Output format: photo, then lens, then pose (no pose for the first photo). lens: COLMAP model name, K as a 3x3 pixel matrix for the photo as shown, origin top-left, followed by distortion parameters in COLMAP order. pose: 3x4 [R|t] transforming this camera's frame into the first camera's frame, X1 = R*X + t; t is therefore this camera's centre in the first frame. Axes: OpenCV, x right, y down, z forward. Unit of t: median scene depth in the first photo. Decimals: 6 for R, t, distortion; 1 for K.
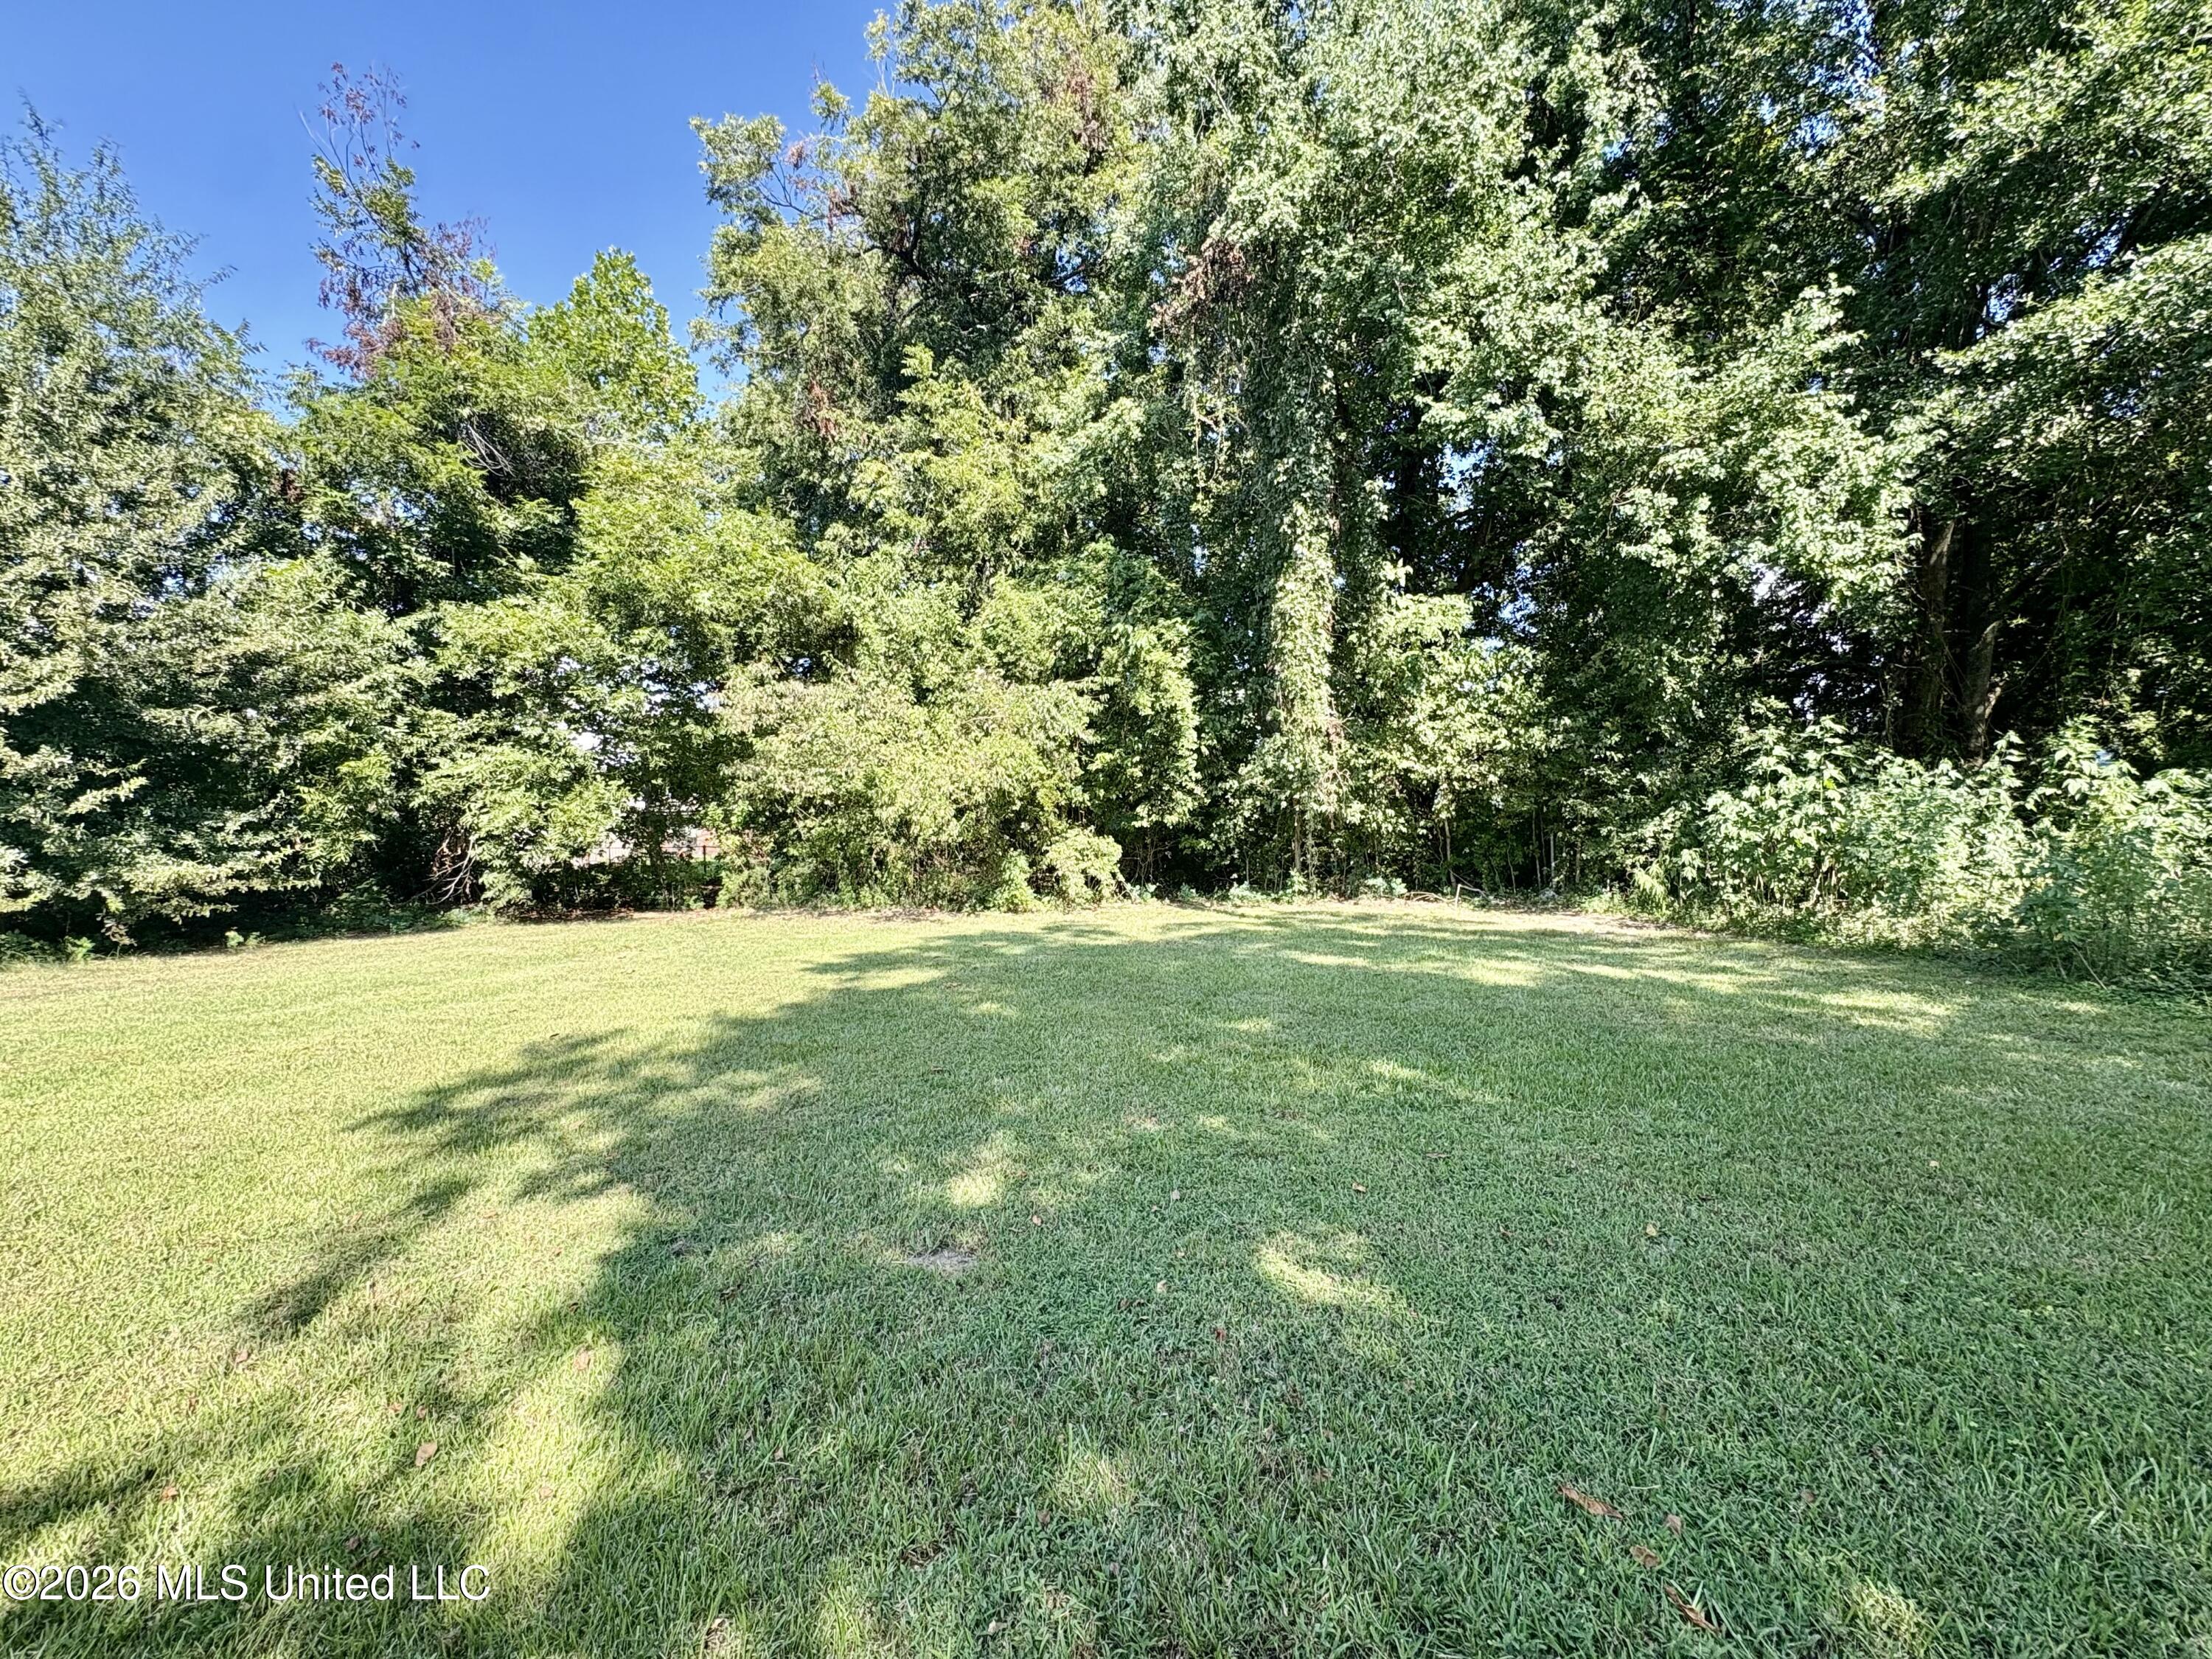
lens RADIAL K [[878.1, 0, 1100.7], [0, 878.1, 829.8], [0, 0, 1]] dist [-0.000985, 0.000261]
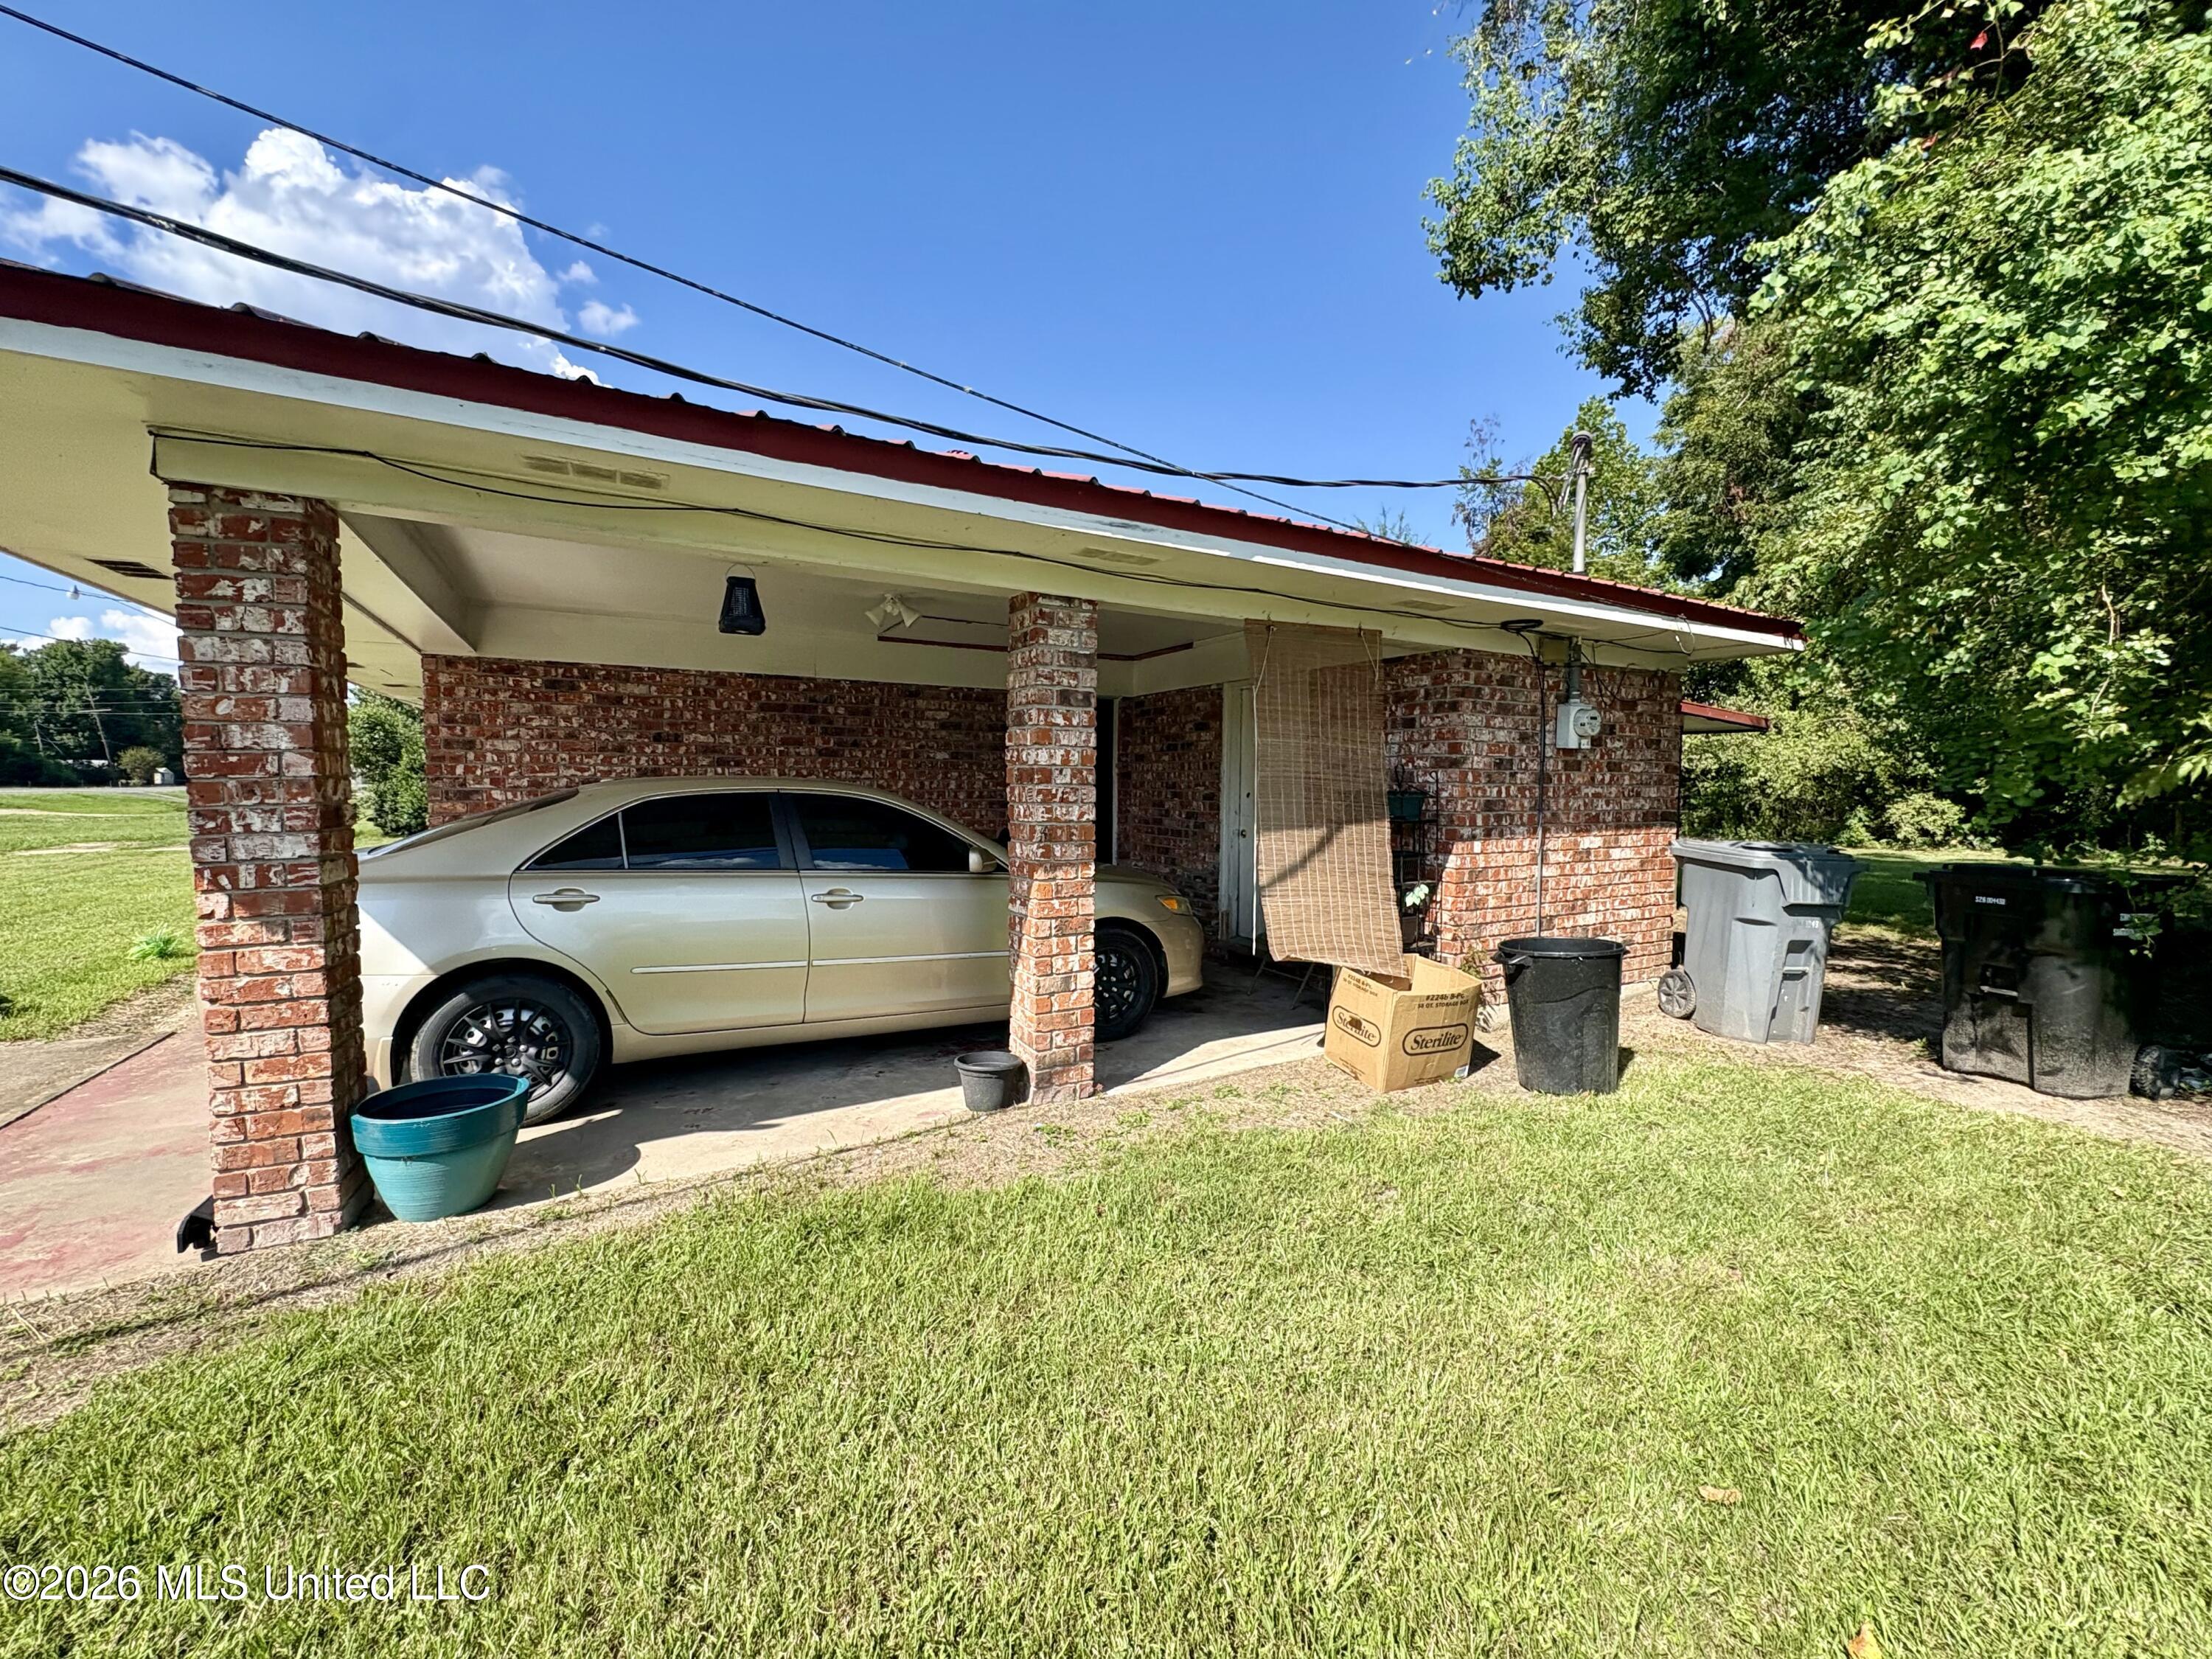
lens RADIAL K [[878.1, 0, 1122.6], [0, 878.1, 828.0], [0, 0, 1]] dist [-0.000985, 0.000261]
pose [[0.598819, 0.067193, -0.798061, 0.399227], [-0.026759, 0.997597, 0.063914, -0.002324], [0.800437, -0.016918, 0.599178, -1.030363]]
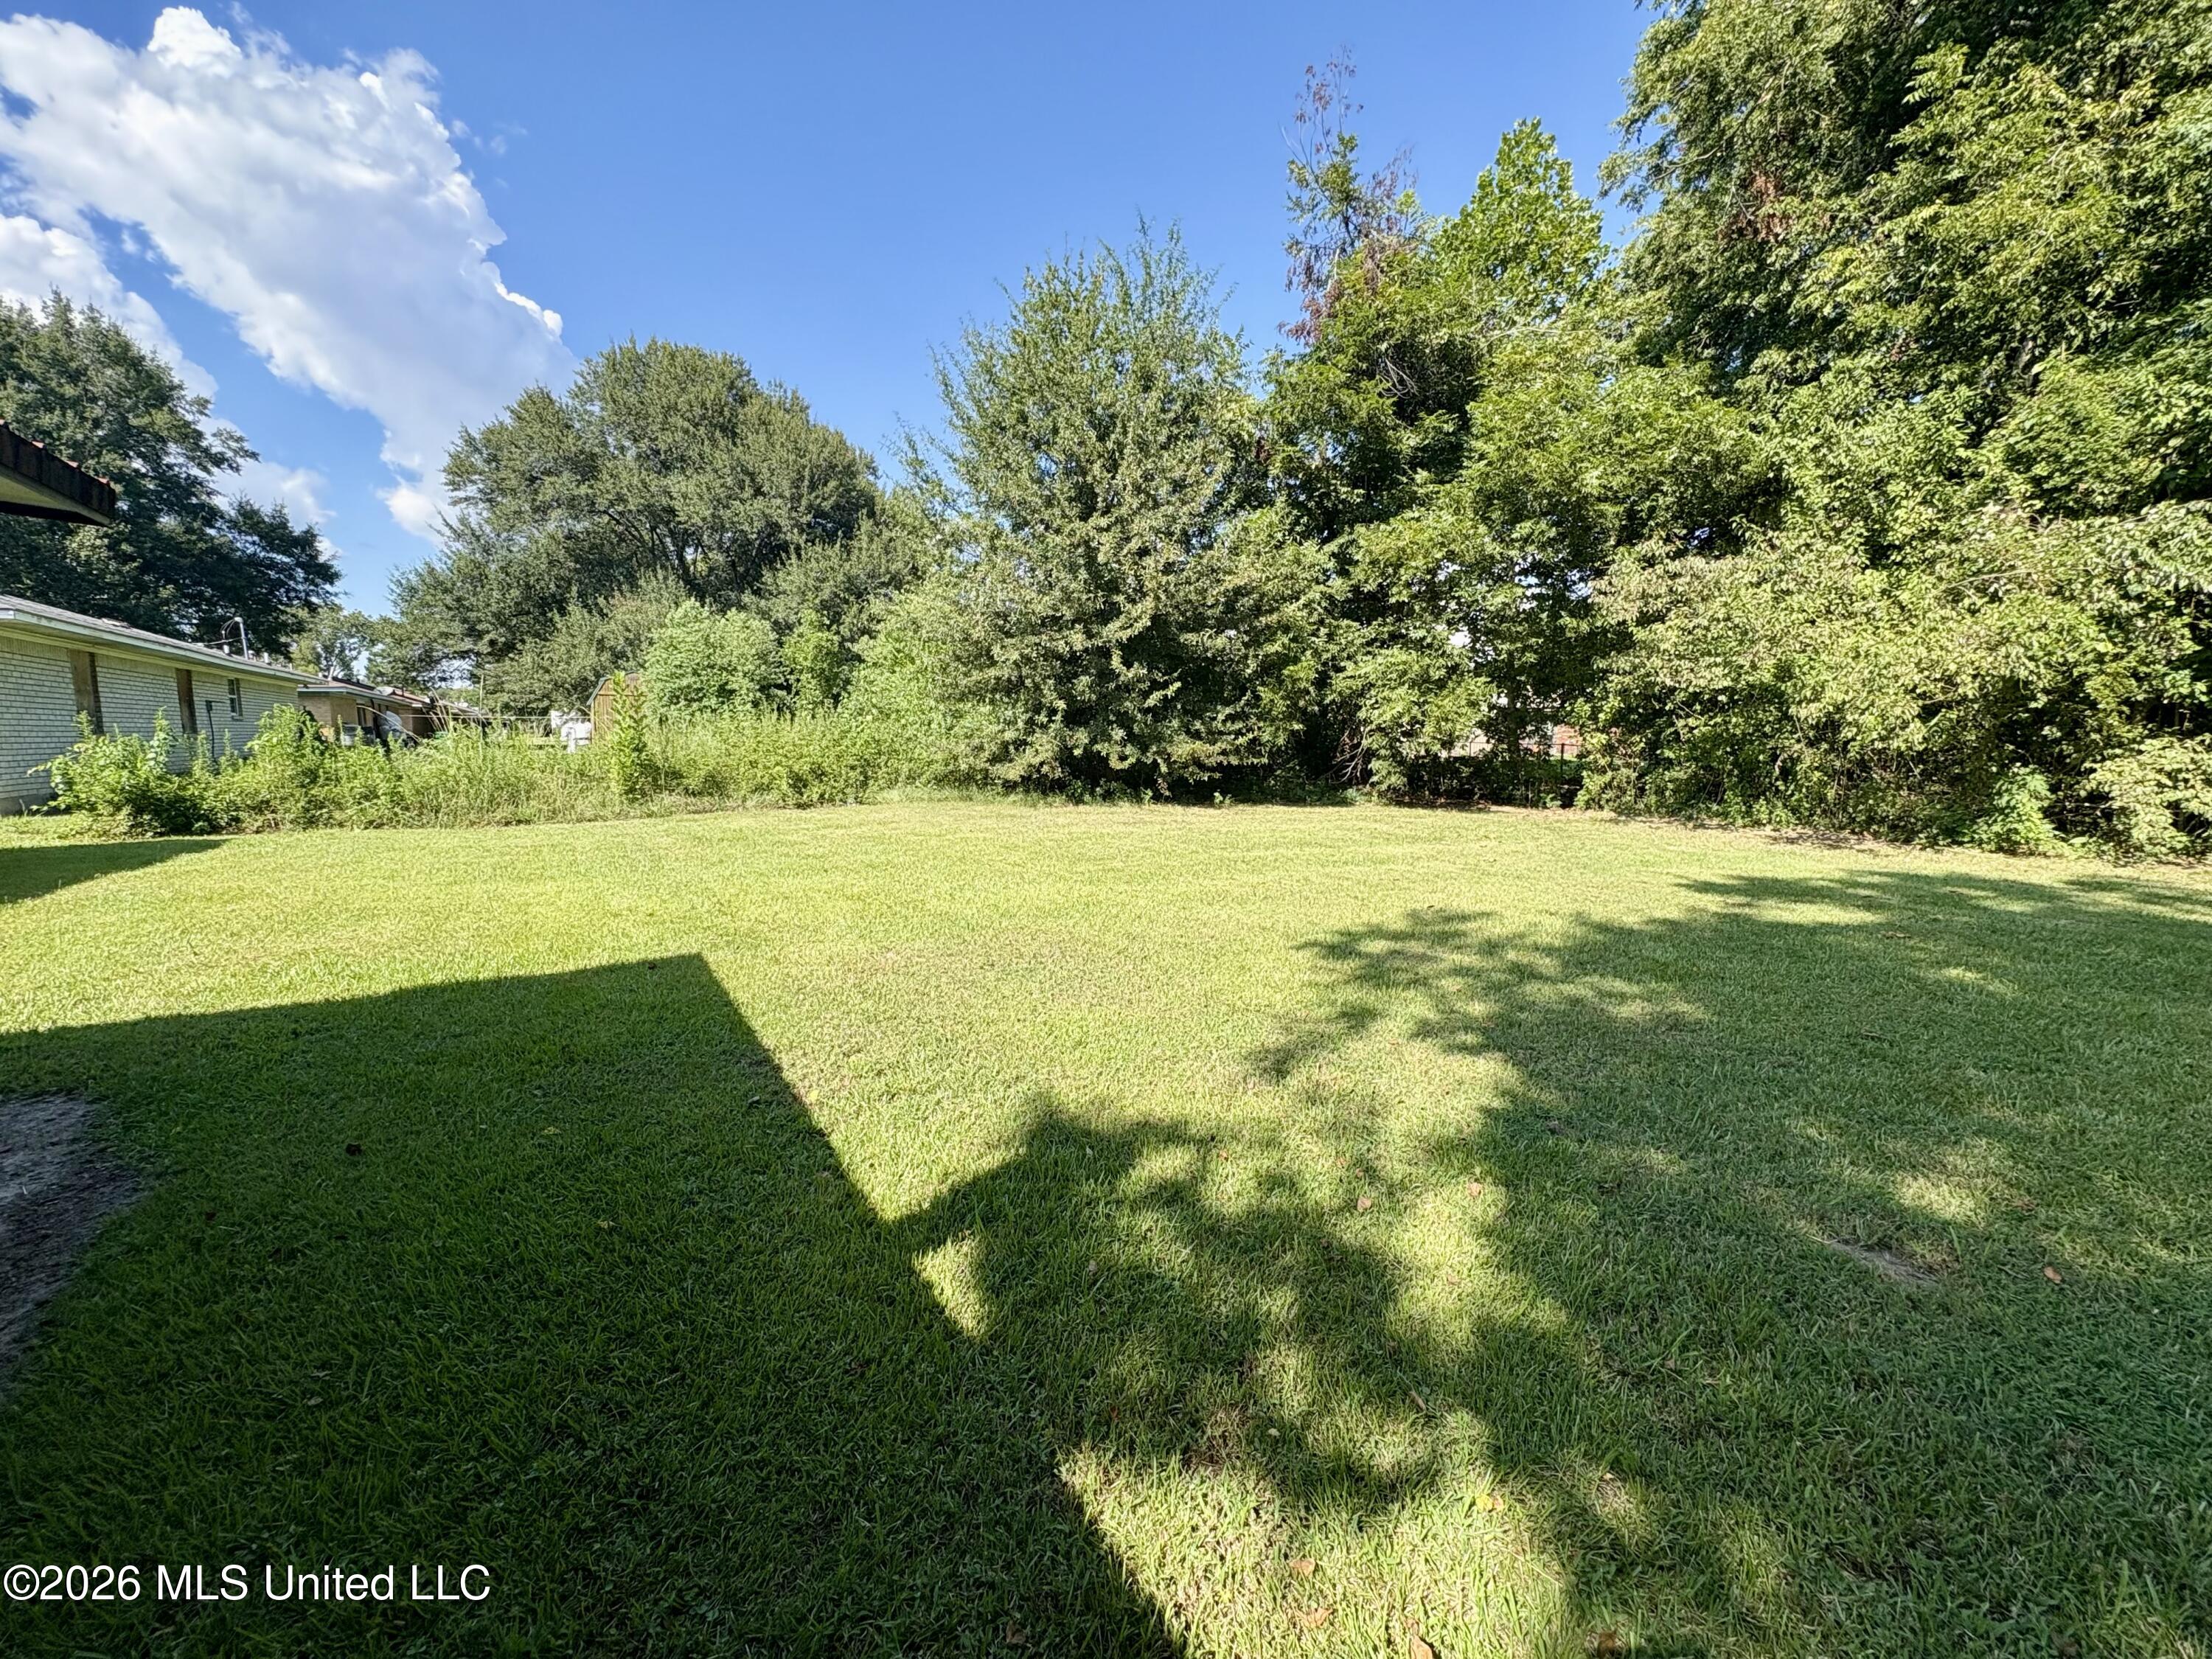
lens RADIAL K [[878.1, 0, 1108.1], [0, 878.1, 829.7], [0, 0, 1]] dist [-0.000985, 0.000261]
pose [[0.624838, 0.112173, -0.772655, -0.009340], [-0.021512, 0.991723, 0.126581, 0.000980], [0.780458, -0.062472, 0.622079, -0.008934]]
